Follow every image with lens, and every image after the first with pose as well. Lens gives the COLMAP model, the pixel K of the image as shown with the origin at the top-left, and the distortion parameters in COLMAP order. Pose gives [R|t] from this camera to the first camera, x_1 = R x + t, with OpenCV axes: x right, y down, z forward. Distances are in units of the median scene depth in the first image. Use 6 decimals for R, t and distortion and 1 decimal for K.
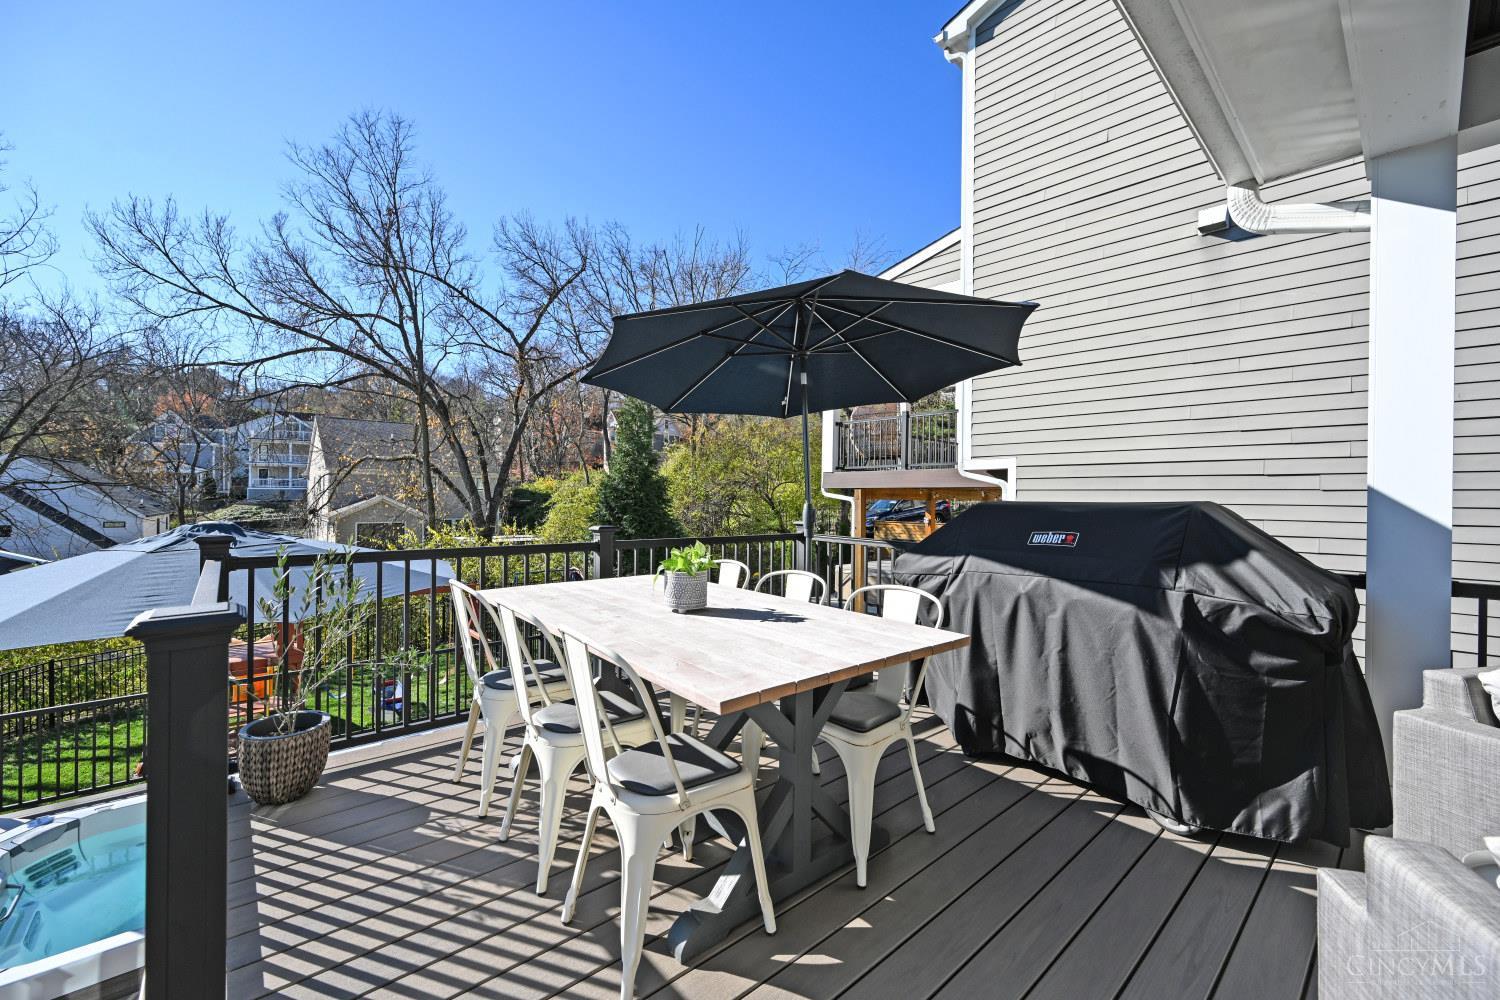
lens RADIAL K [[591.3, 0, 751.5], [0, 591.3, 498.1], [0, 0, 1]] dist [-0.001482, 0.000018]
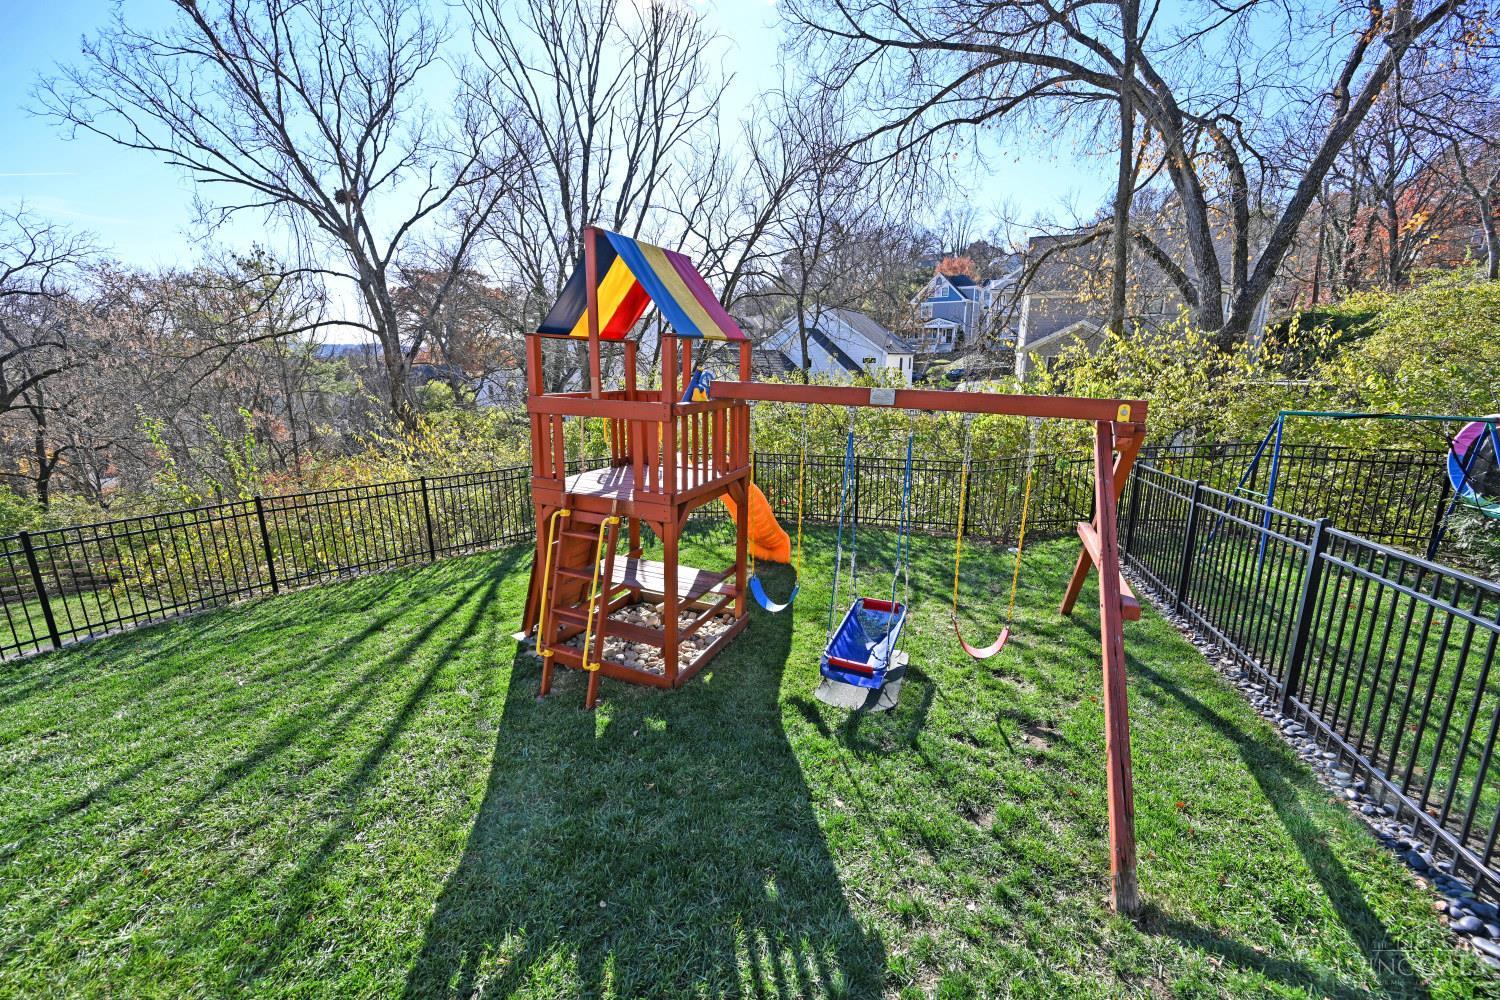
lens RADIAL K [[591.3, 0, 748.1], [0, 591.3, 495.6], [0, 0, 1]] dist [-0.001482, 0.000018]
pose [[0.444834, 0.199133, -0.873194, -0.183993], [0.001487, 0.974803, 0.223063, 0.083167], [0.895612, -0.100525, 0.433330, 0.460378]]
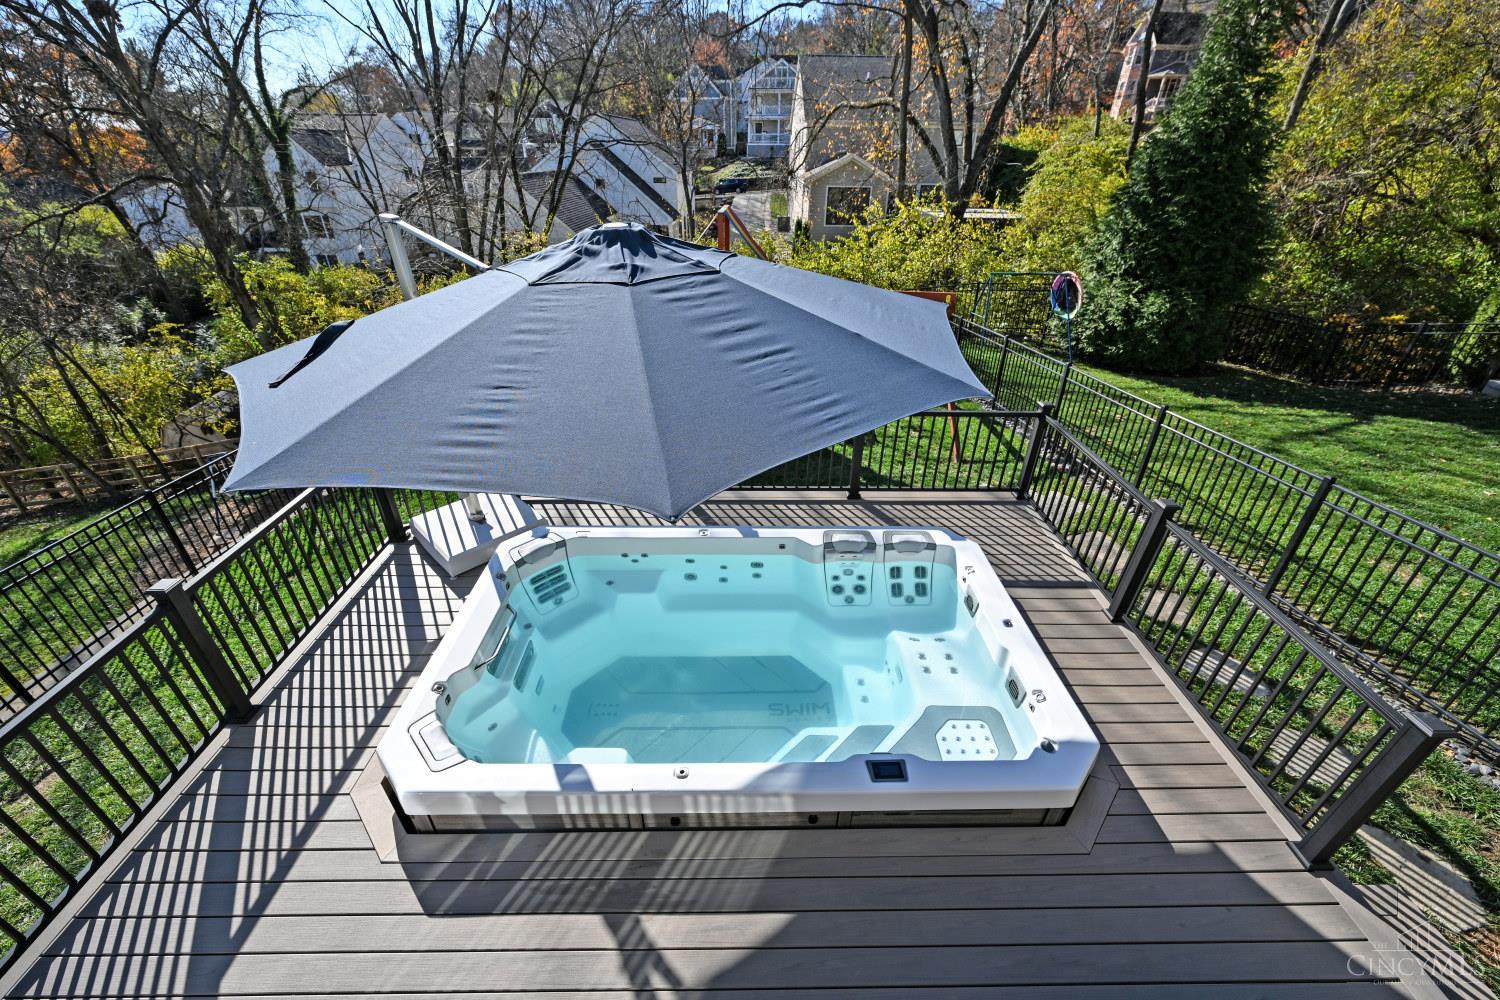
lens RADIAL K [[591.3, 0, 750.8], [0, 591.3, 494.6], [0, 0, 1]] dist [-0.001482, 0.000018]
pose [[0.760970, 0.327533, -0.560041, -0.097206], [-0.004780, 0.866020, 0.499986, -0.007061], [0.648769, -0.377797, 0.660582, 0.153237]]
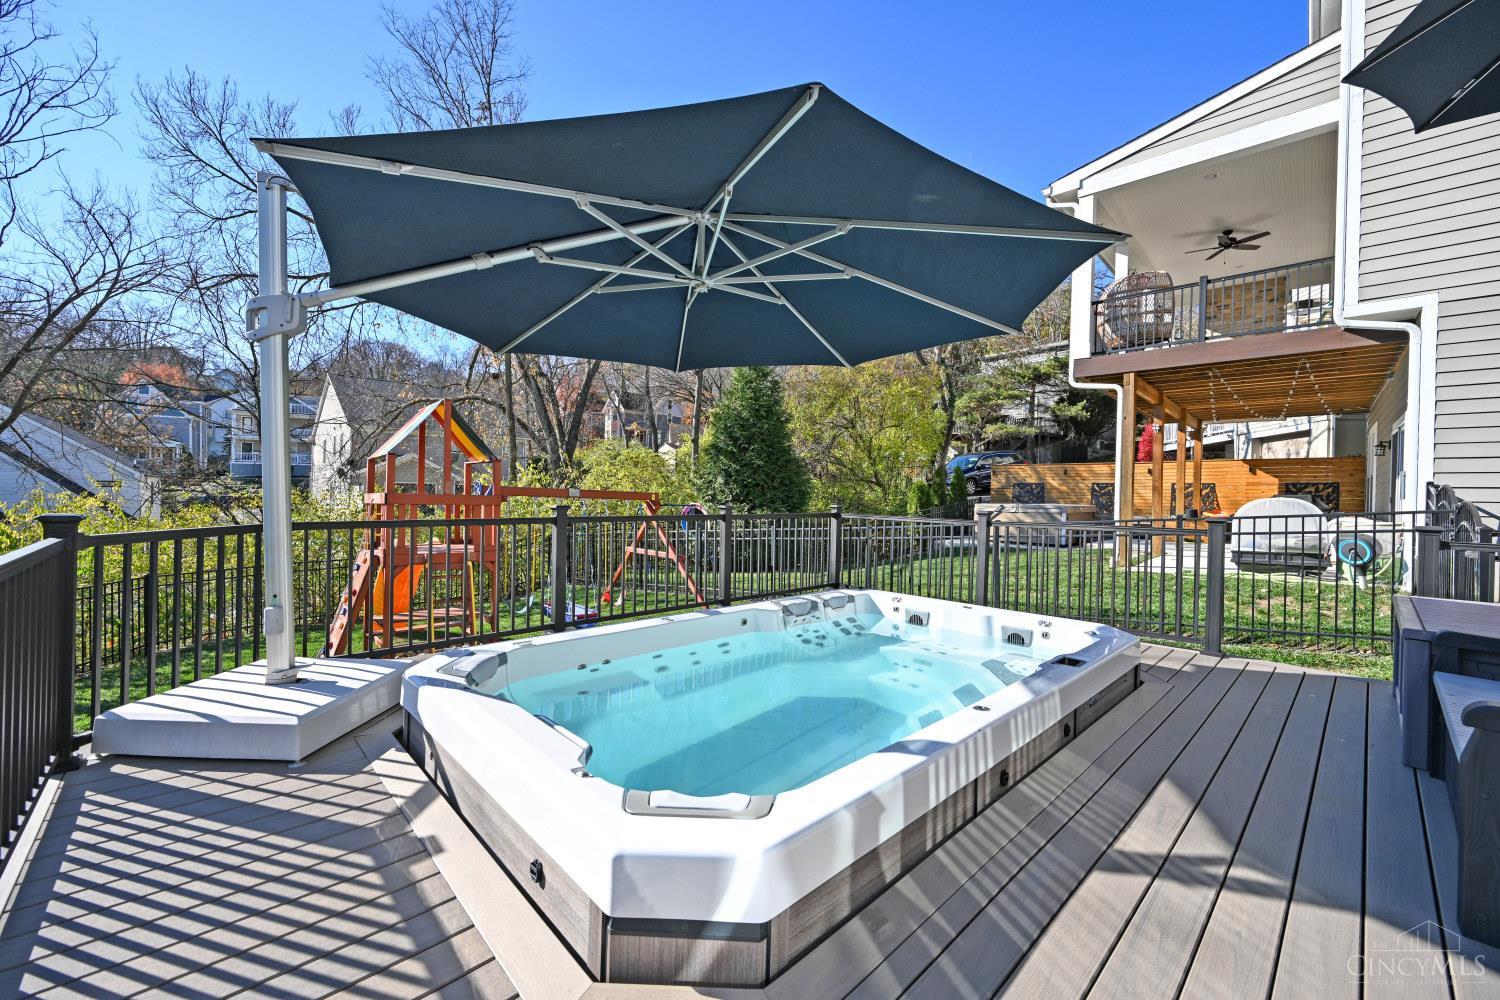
lens RADIAL K [[591.3, 0, 750.4], [0, 591.3, 497.0], [0, 0, 1]] dist [-0.001482, 0.000018]
pose [[0.999074, 0.009631, 0.041936, -0.240166], [-0.009867, 0.999937, 0.005411, 0.097542], [-0.041881, -0.005820, 0.999106, 0.088663]]
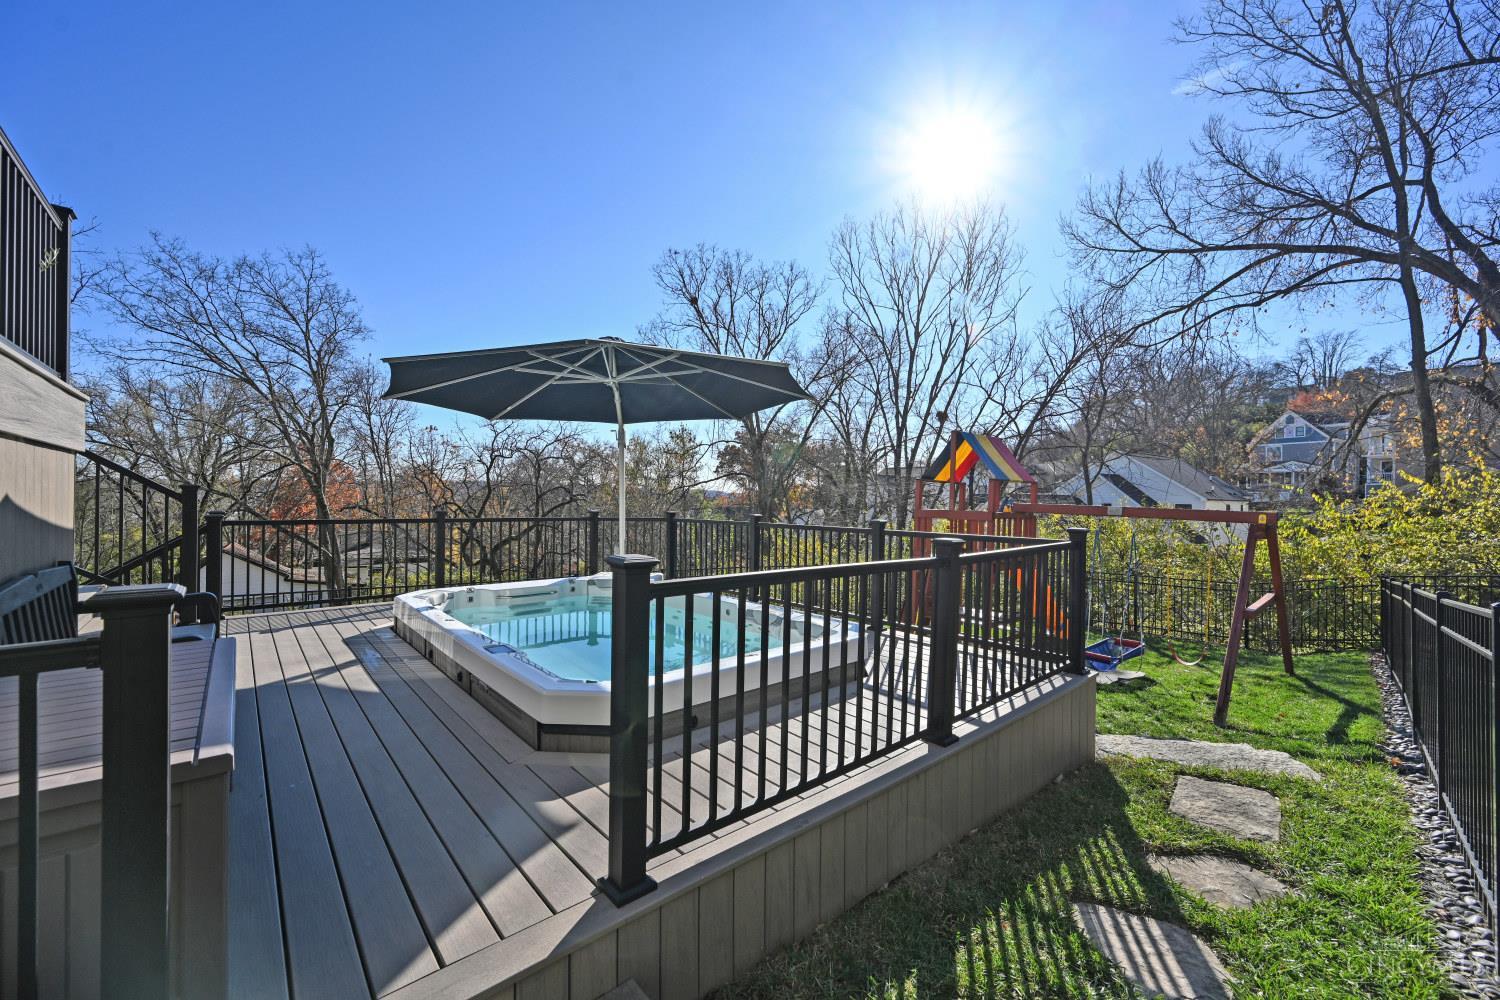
lens RADIAL K [[591.3, 0, 753.6], [0, 591.3, 502.1], [0, 0, 1]] dist [-0.001482, 0.000018]
pose [[0.008547, -0.001977, -0.999962, 0.039371], [-0.014666, 0.999890, -0.002102, 0.094592], [0.999856, 0.014684, 0.008517, 0.353849]]
